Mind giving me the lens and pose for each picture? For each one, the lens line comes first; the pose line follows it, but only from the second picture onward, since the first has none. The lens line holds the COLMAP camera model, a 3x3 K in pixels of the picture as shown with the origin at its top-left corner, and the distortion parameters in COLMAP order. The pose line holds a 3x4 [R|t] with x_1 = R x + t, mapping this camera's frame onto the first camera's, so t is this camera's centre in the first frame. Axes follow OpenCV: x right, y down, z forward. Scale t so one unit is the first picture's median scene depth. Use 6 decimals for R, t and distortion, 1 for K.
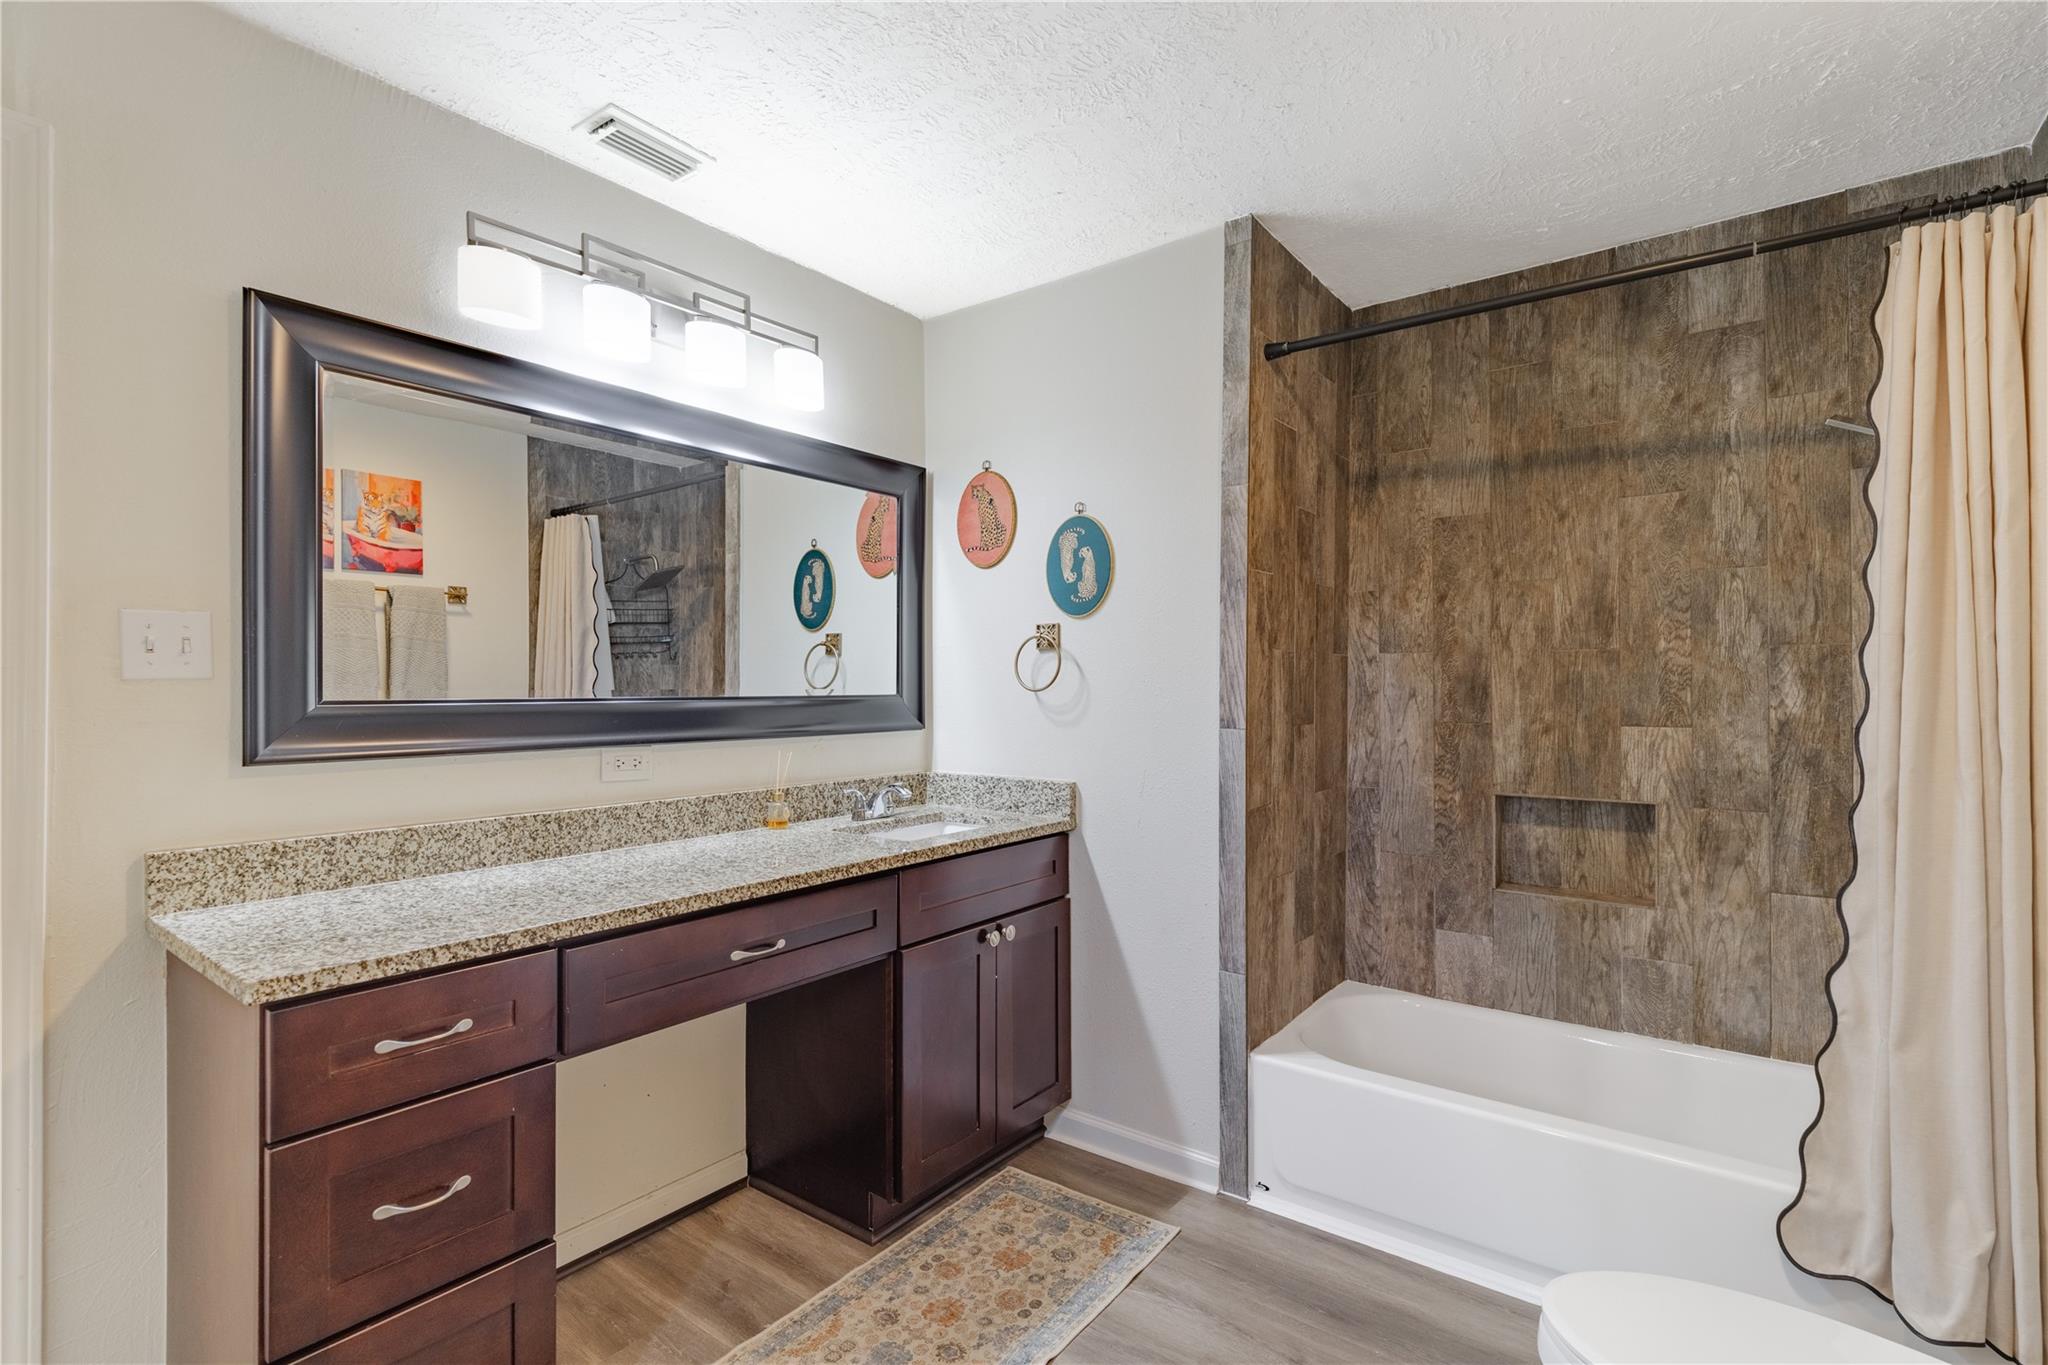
lens RADIAL K [[955.6, 0, 1019.9], [0, 955.6, 682.5], [0, 0, 1]] dist [0.002413, -0.002560]
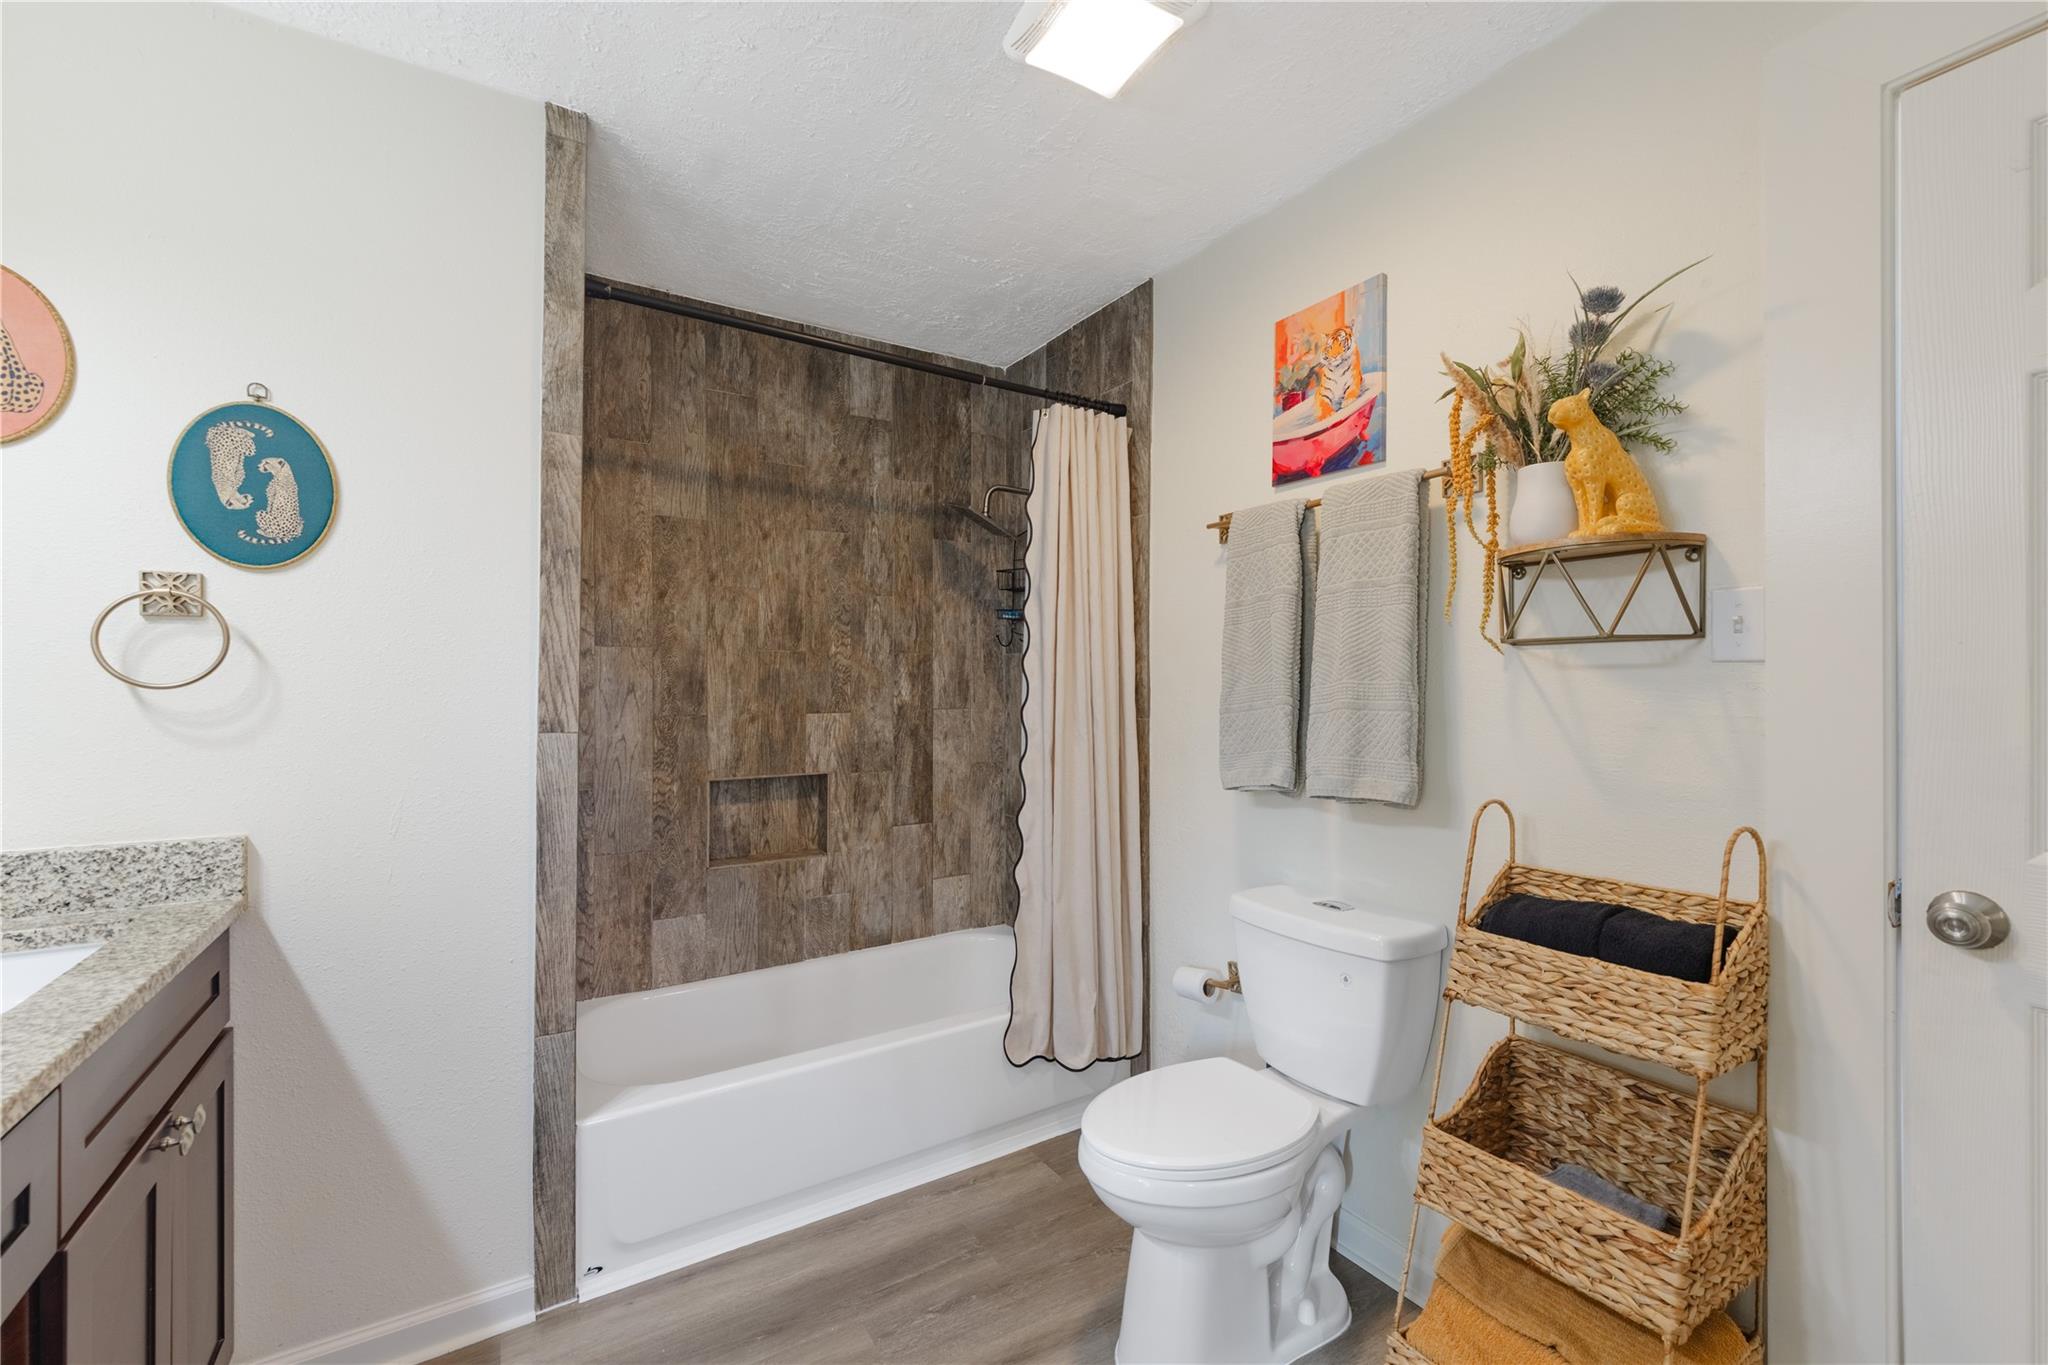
lens RADIAL K [[834.8, 0, 1023.7], [0, 834.8, 682.3], [0, 0, 1]] dist [-0.000742, -0.001264]
pose [[0.342051, 0.001238, 0.939681, -0.284721], [-0.004907, 0.999988, 0.000469, 0.003075], [-0.939669, -0.004772, 0.342053, 0.358693]]
